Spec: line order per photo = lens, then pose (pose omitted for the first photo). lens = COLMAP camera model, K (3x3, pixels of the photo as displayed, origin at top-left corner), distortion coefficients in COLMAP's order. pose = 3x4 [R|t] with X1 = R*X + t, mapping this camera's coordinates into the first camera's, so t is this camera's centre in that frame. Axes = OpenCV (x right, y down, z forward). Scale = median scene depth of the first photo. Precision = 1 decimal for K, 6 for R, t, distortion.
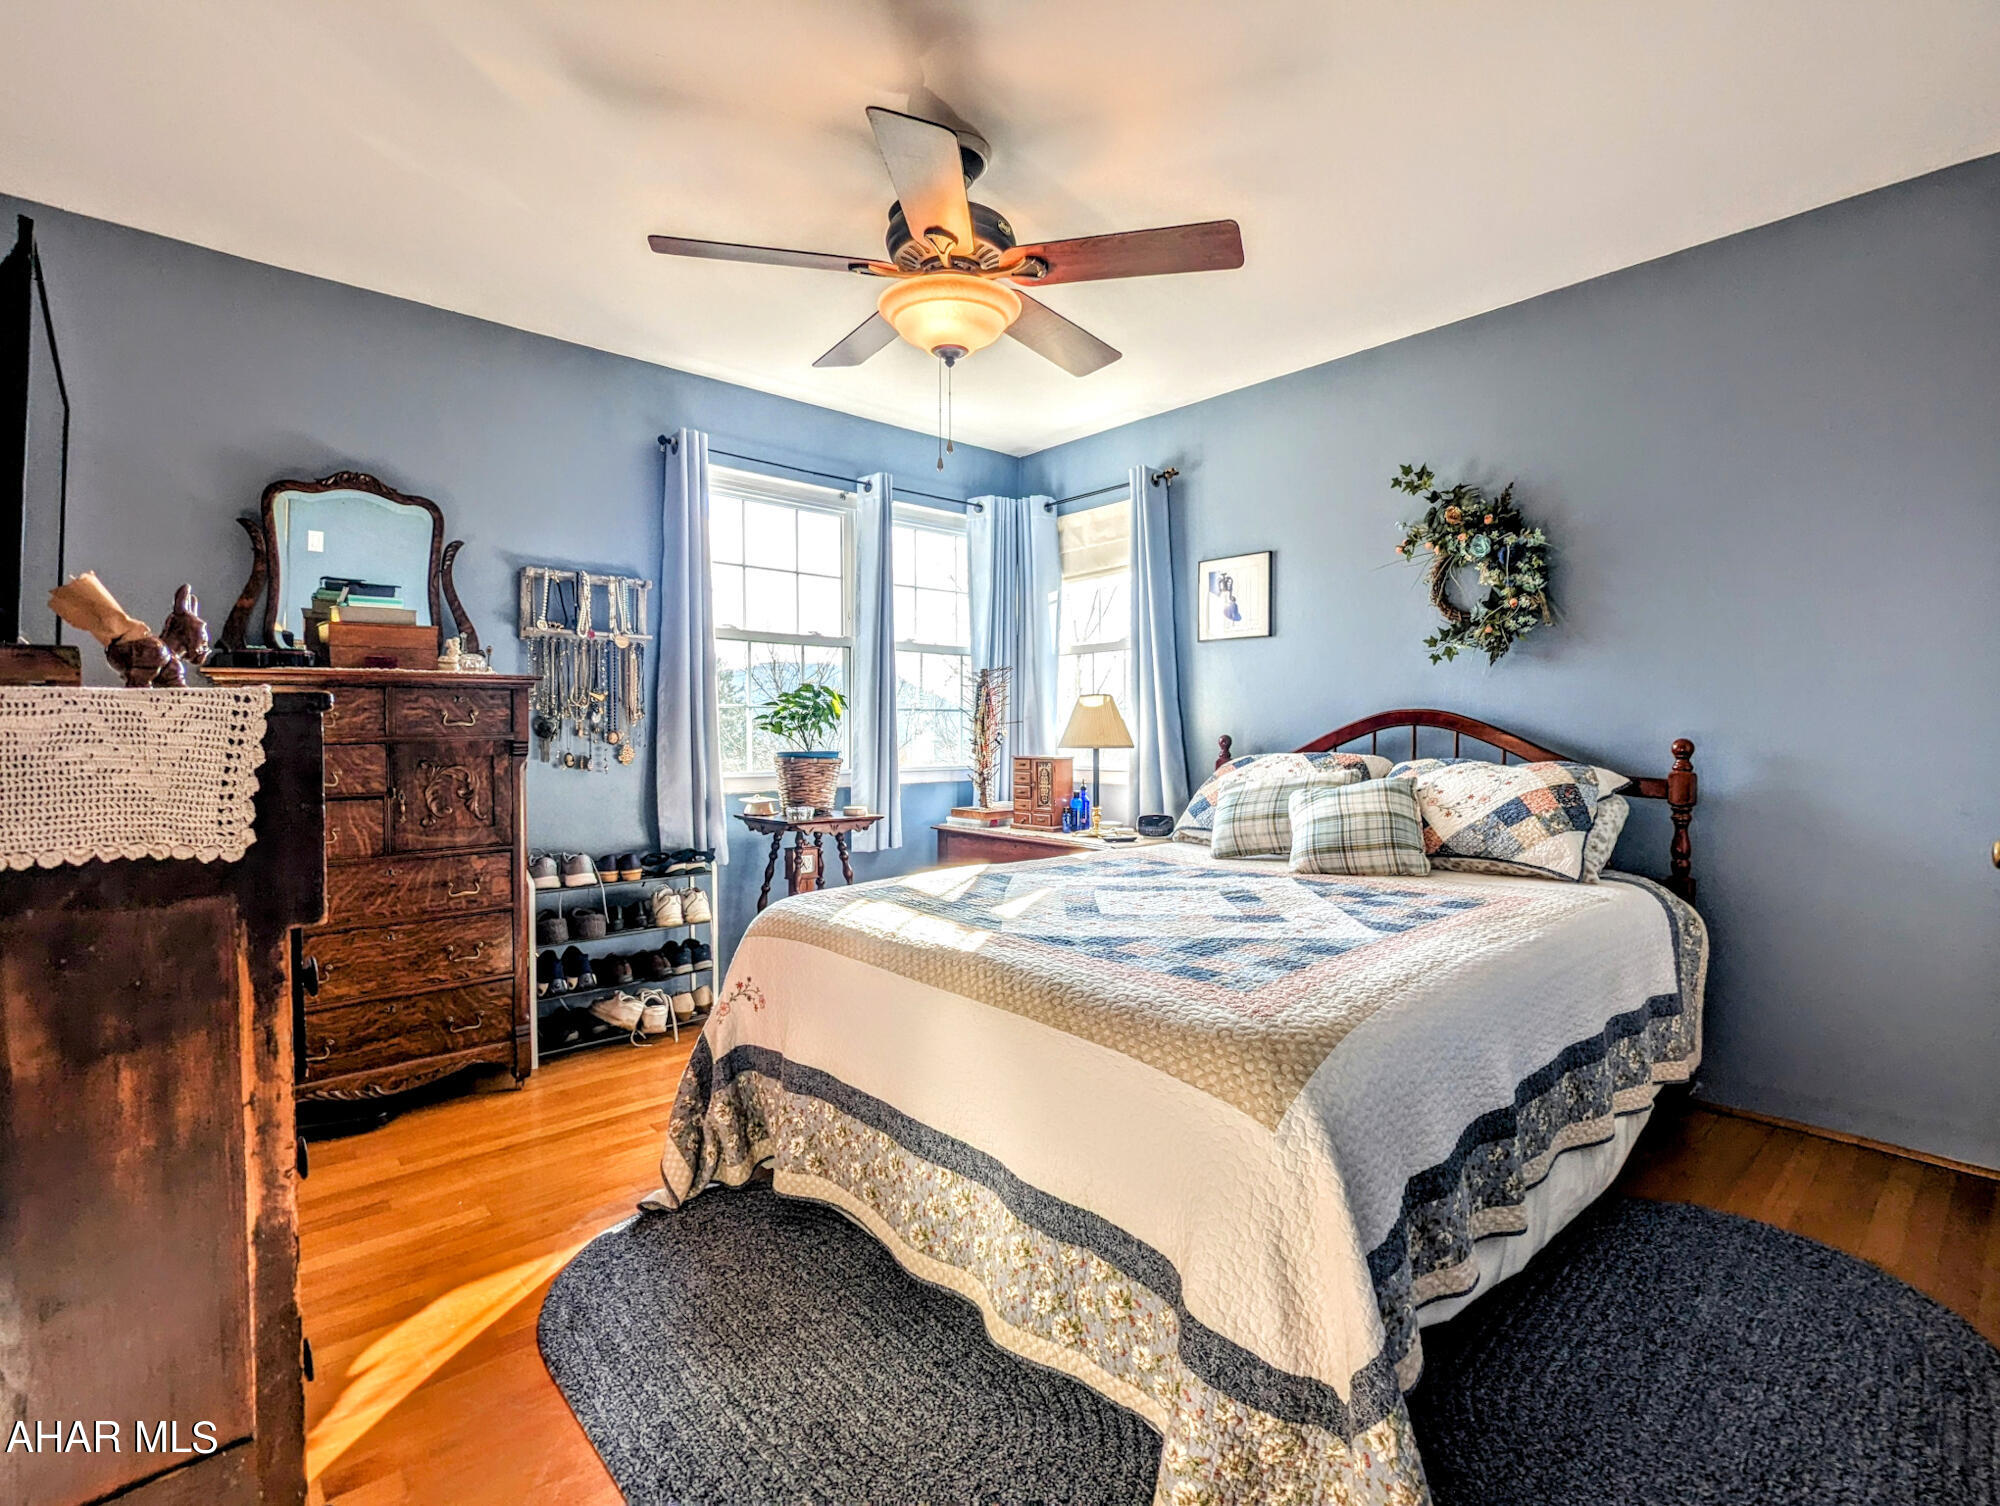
lens RADIAL K [[941.7, 0, 1000.0], [0, 941.7, 753.0], [0, 0, 1]] dist [-0.002328, -0.001914]
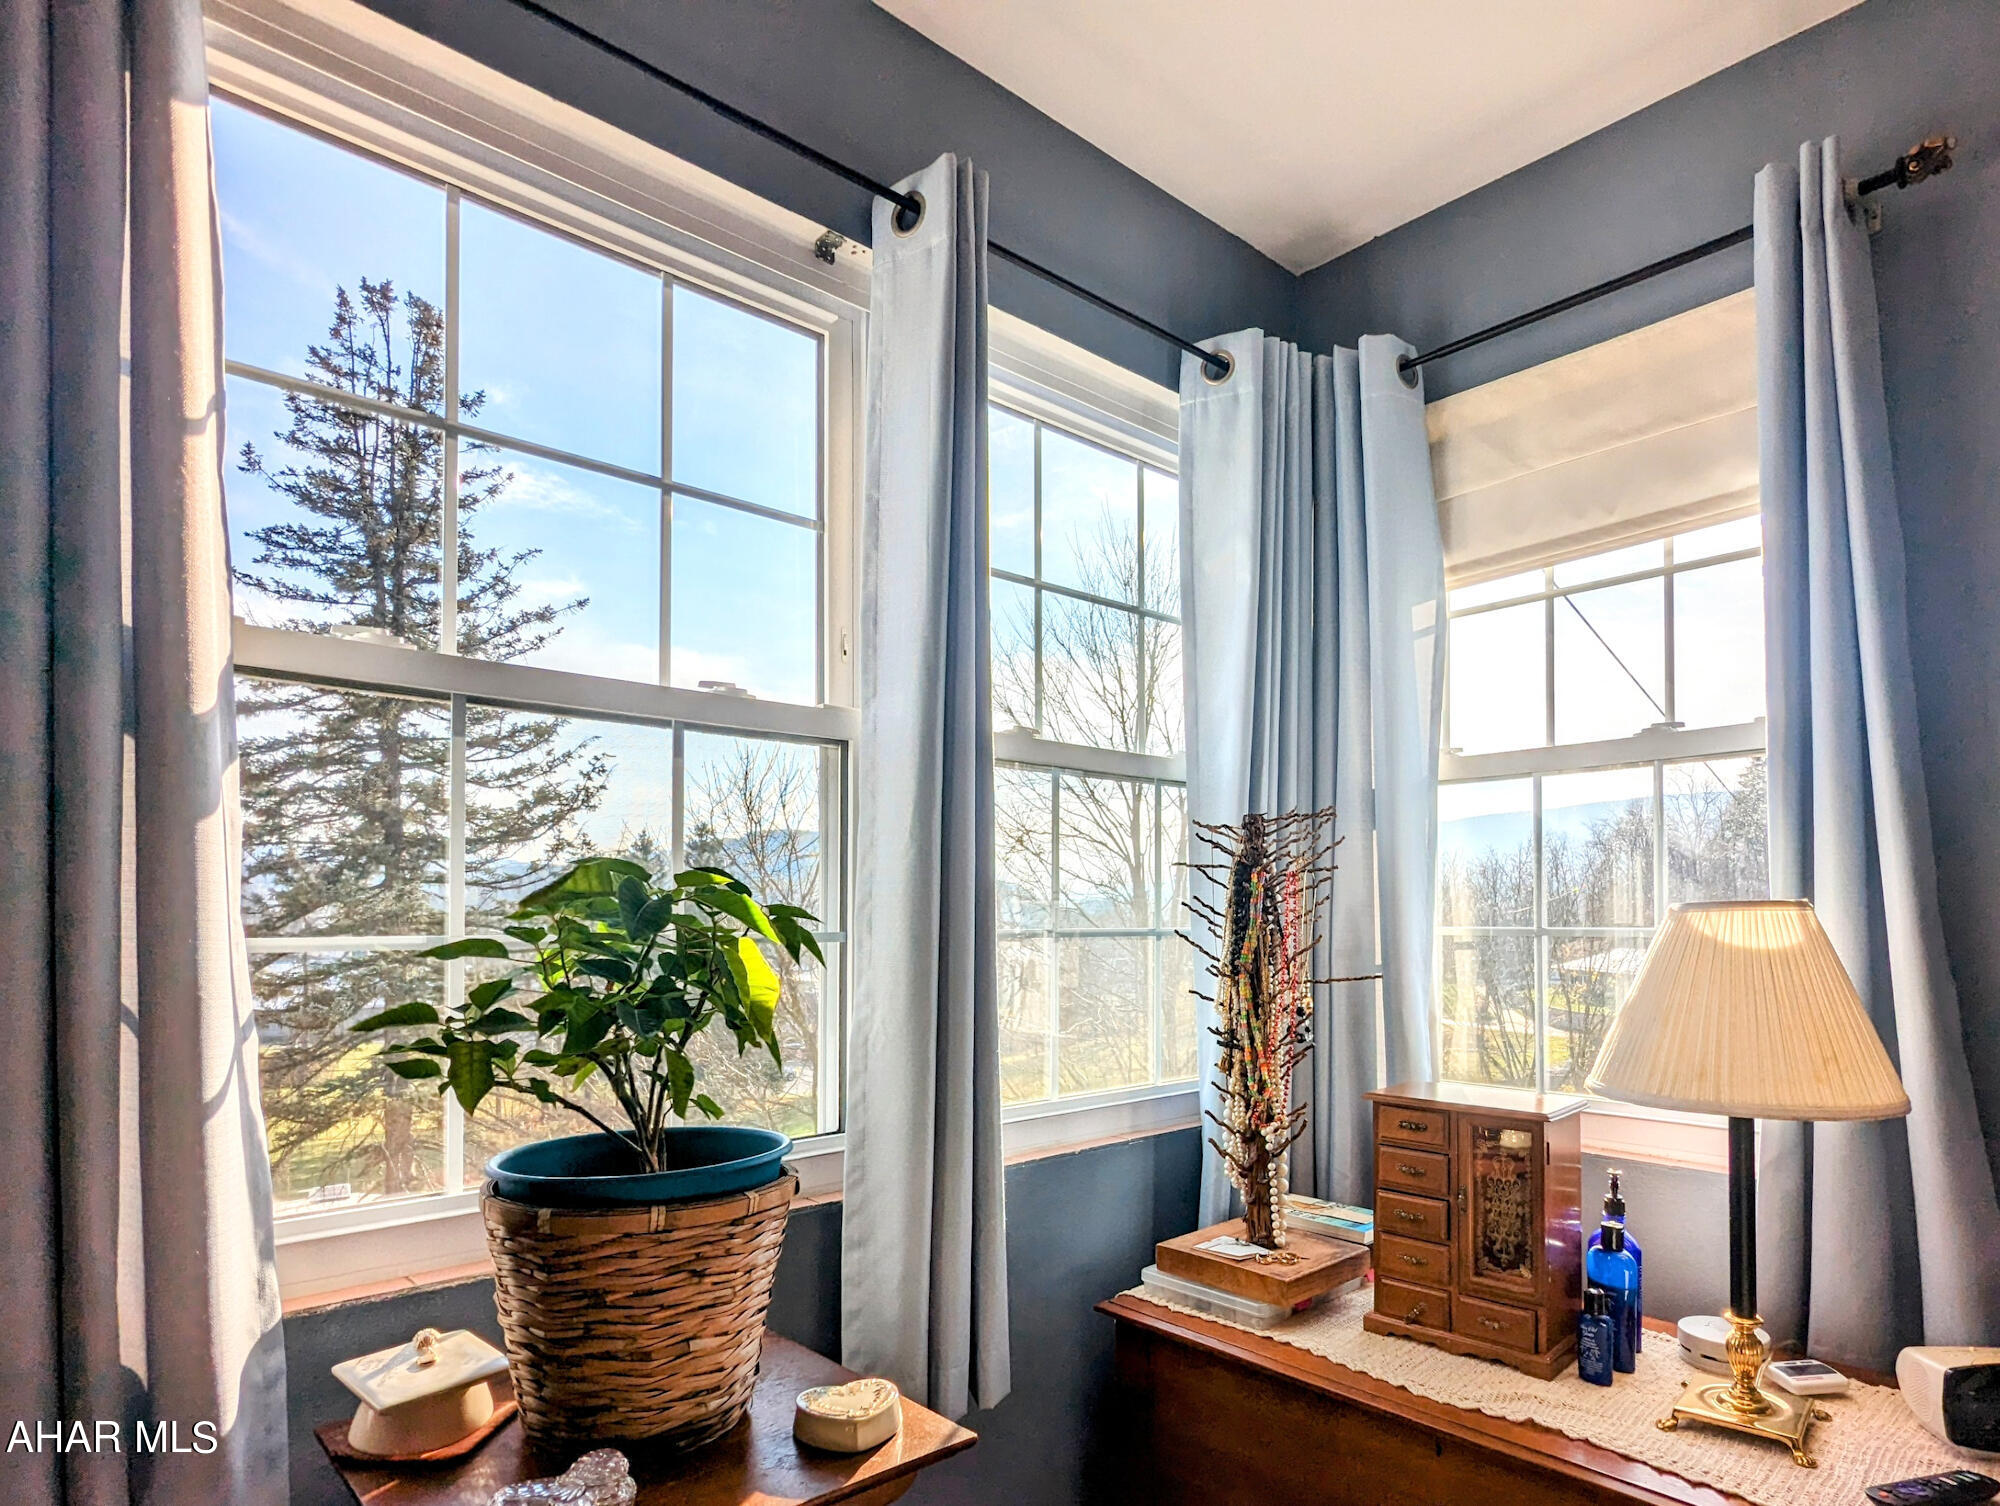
lens RADIAL K [[1137.2, 0, 1092.7], [0, 1137.2, 893.0], [0, 0, 1]] dist [-0.002514, -0.000904]
pose [[0.999454, 0.003348, 0.032871, -0.090678], [-0.001947, 0.999091, -0.042574, -0.046770], [-0.032983, 0.042487, 0.998552, 0.632411]]
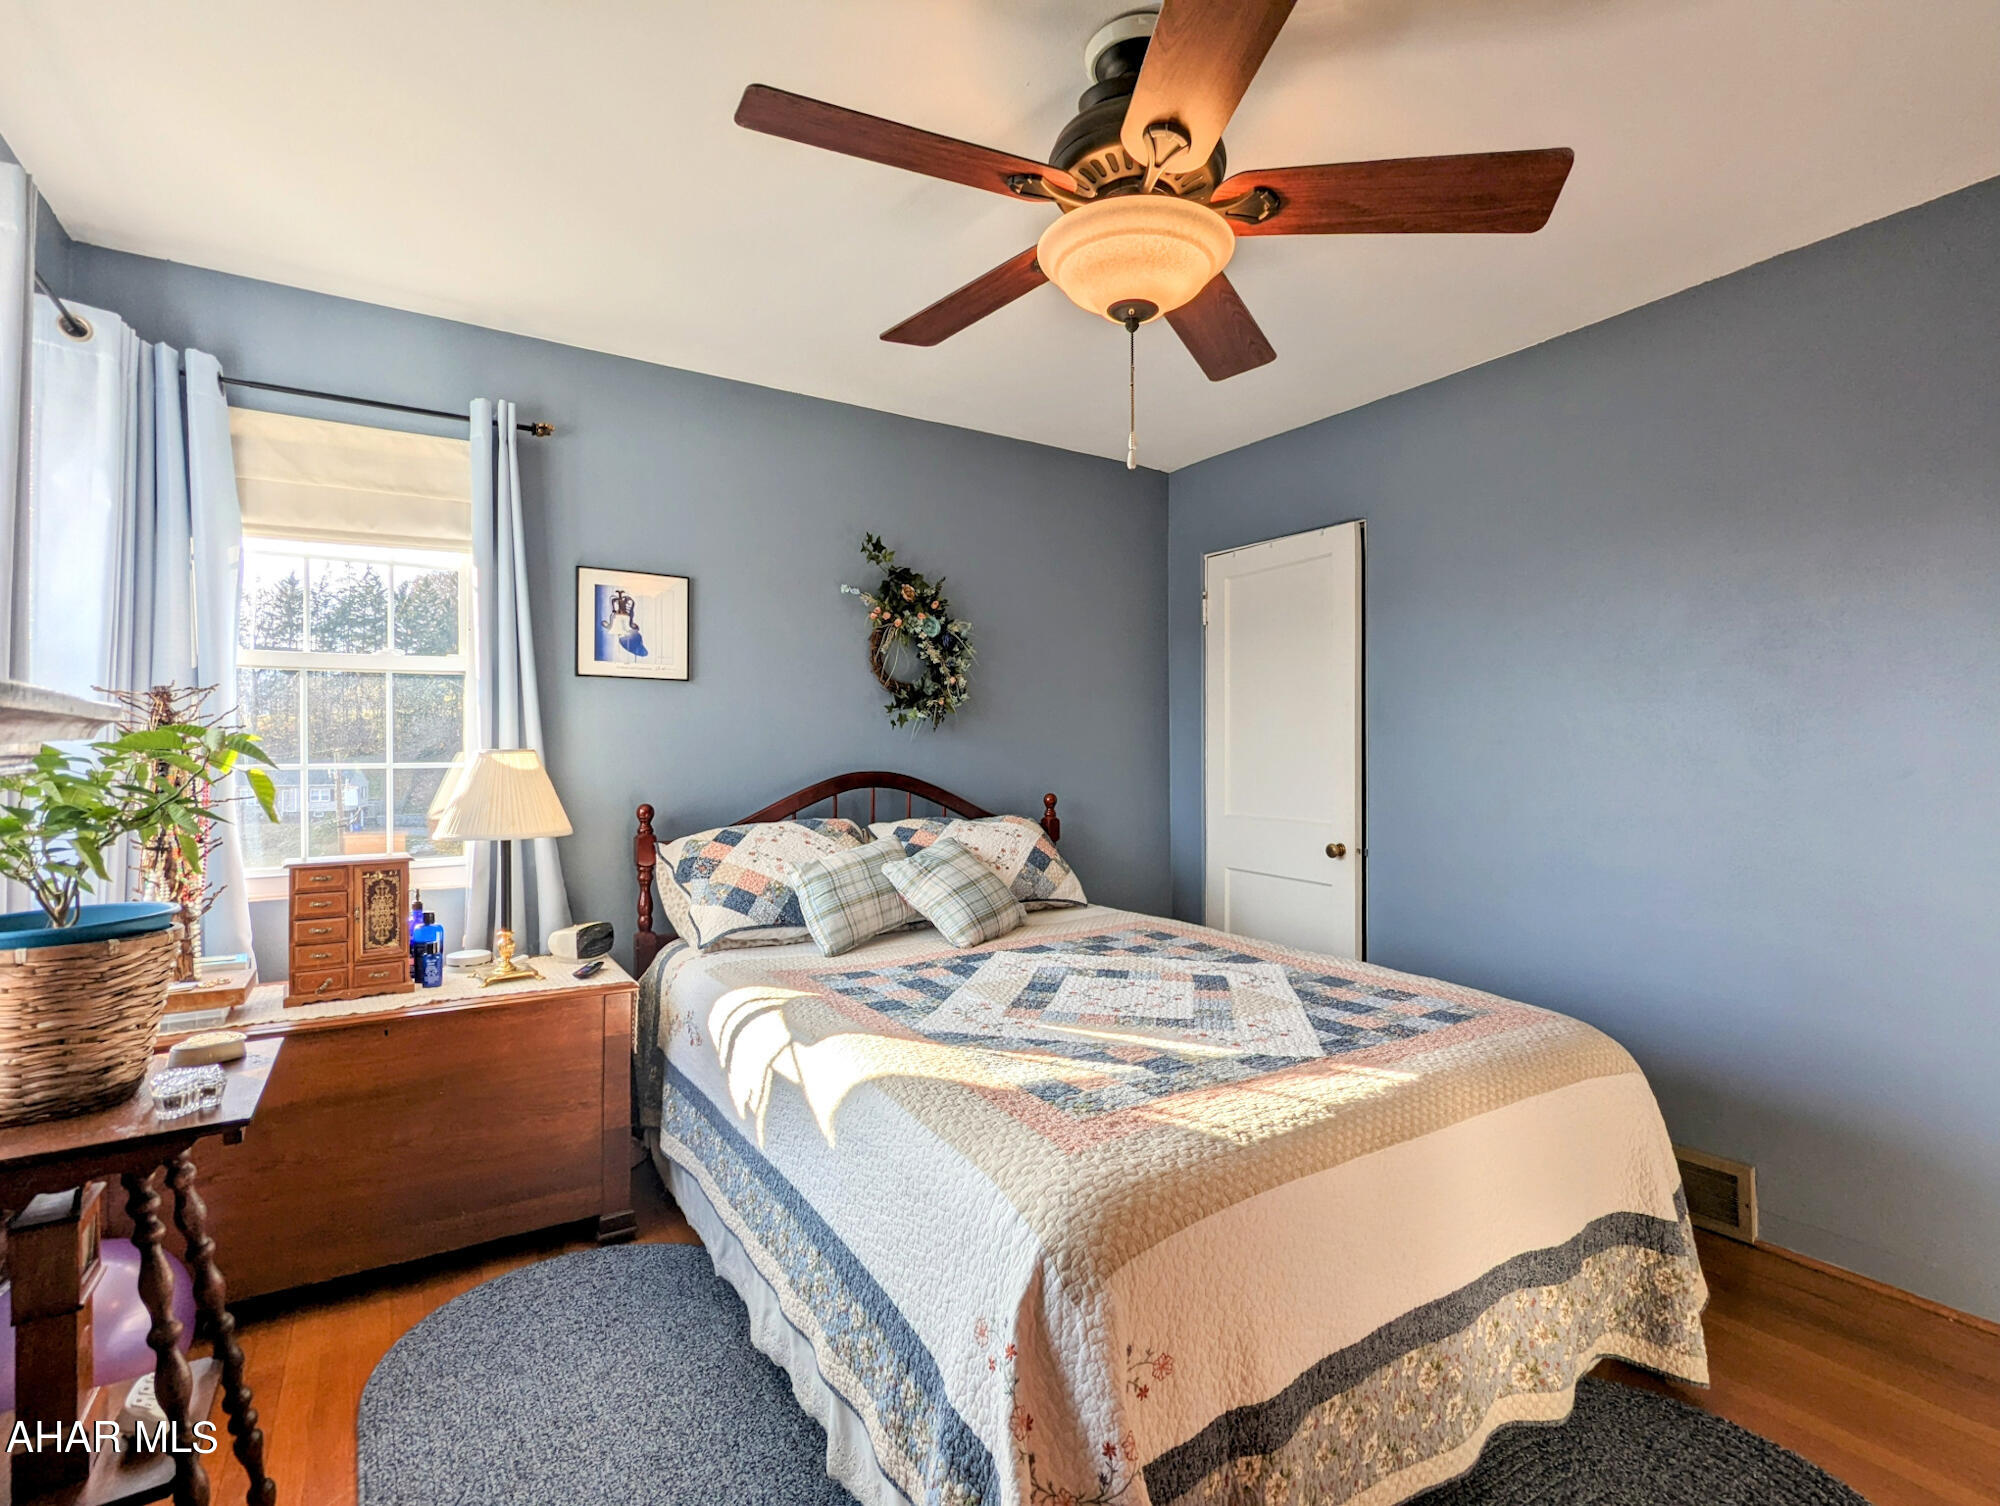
lens RADIAL K [[941.7, 0, 1000.0], [0, 941.7, 753.0], [0, 0, 1]] dist [-0.002328, -0.001914]
pose [[0.170862, 0.002040, 0.985293, -0.427156], [0.027112, 0.999609, -0.006771, -0.043577], [-0.984922, 0.027870, 0.170740, 0.534459]]
